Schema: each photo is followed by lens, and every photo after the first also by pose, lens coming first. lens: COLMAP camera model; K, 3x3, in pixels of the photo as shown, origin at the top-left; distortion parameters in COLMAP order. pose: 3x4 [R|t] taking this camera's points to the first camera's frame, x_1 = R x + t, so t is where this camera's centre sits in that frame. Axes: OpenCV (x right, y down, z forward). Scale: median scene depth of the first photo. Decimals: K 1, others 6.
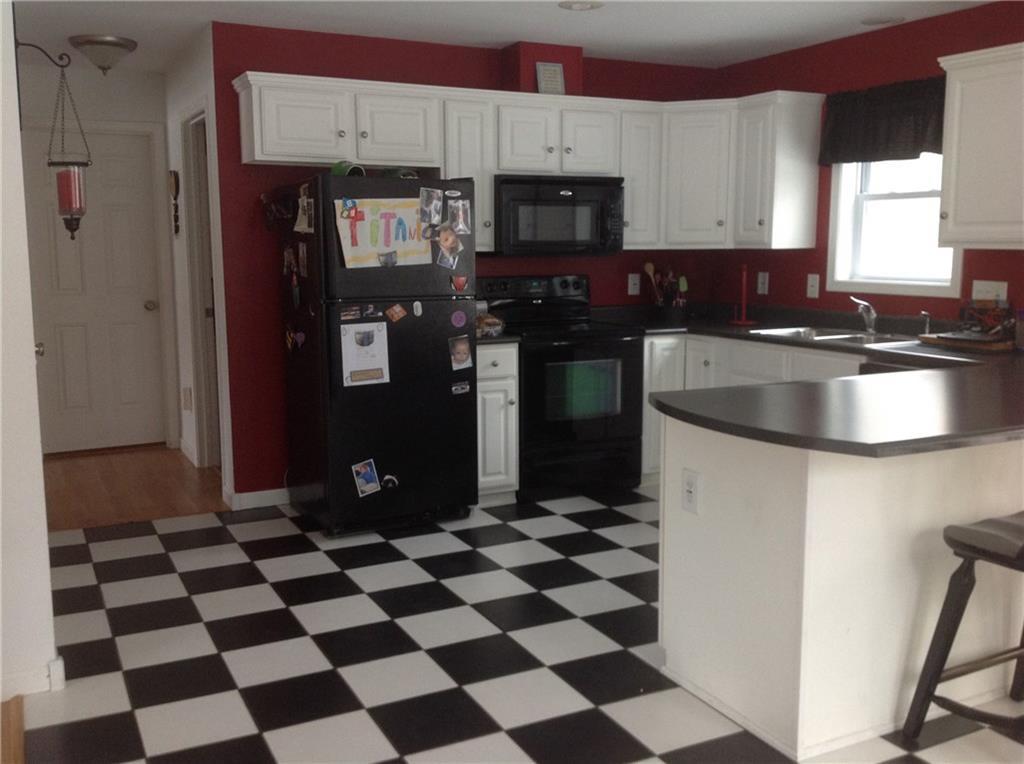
lens RADIAL K [[983.7, 0, 512.0], [0, 983.7, 382.0], [0, 0, 1]] dist [0.193124, -0.432759]
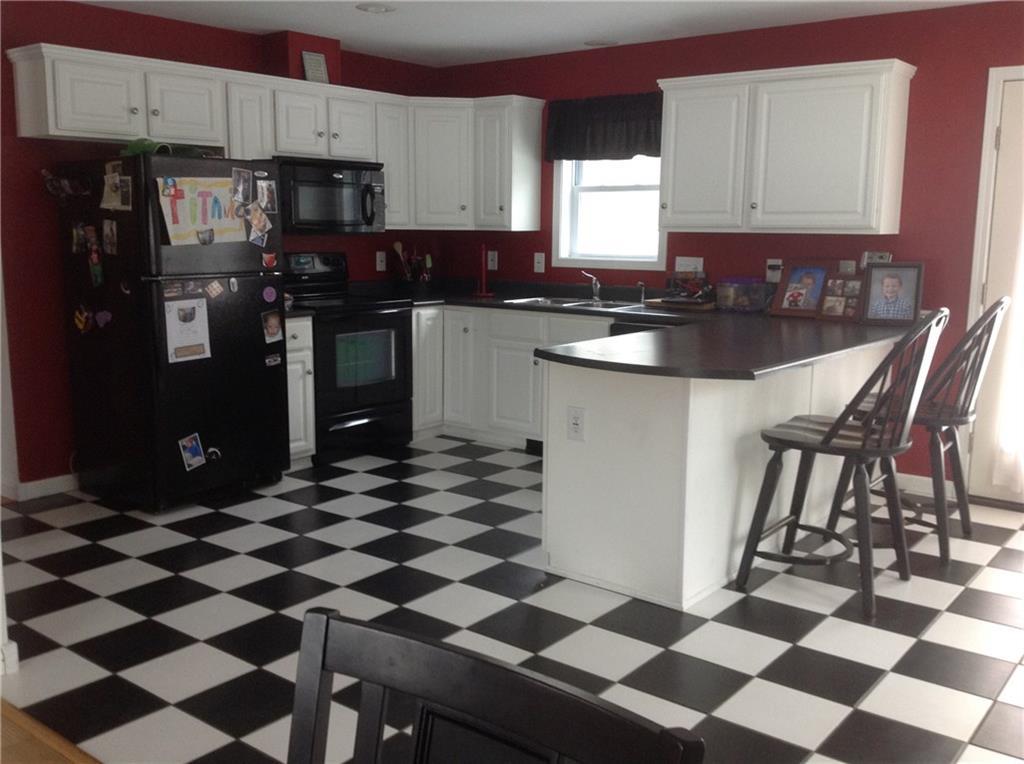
lens RADIAL K [[983.7, 0, 512.0], [0, 983.7, 382.0], [0, 0, 1]] dist [0.193124, -0.432759]
pose [[0.907827, -0.058558, 0.415236, -0.261277], [0.049441, 0.998242, 0.032681, 0.007436], [-0.416419, -0.009139, 0.909127, -0.070766]]
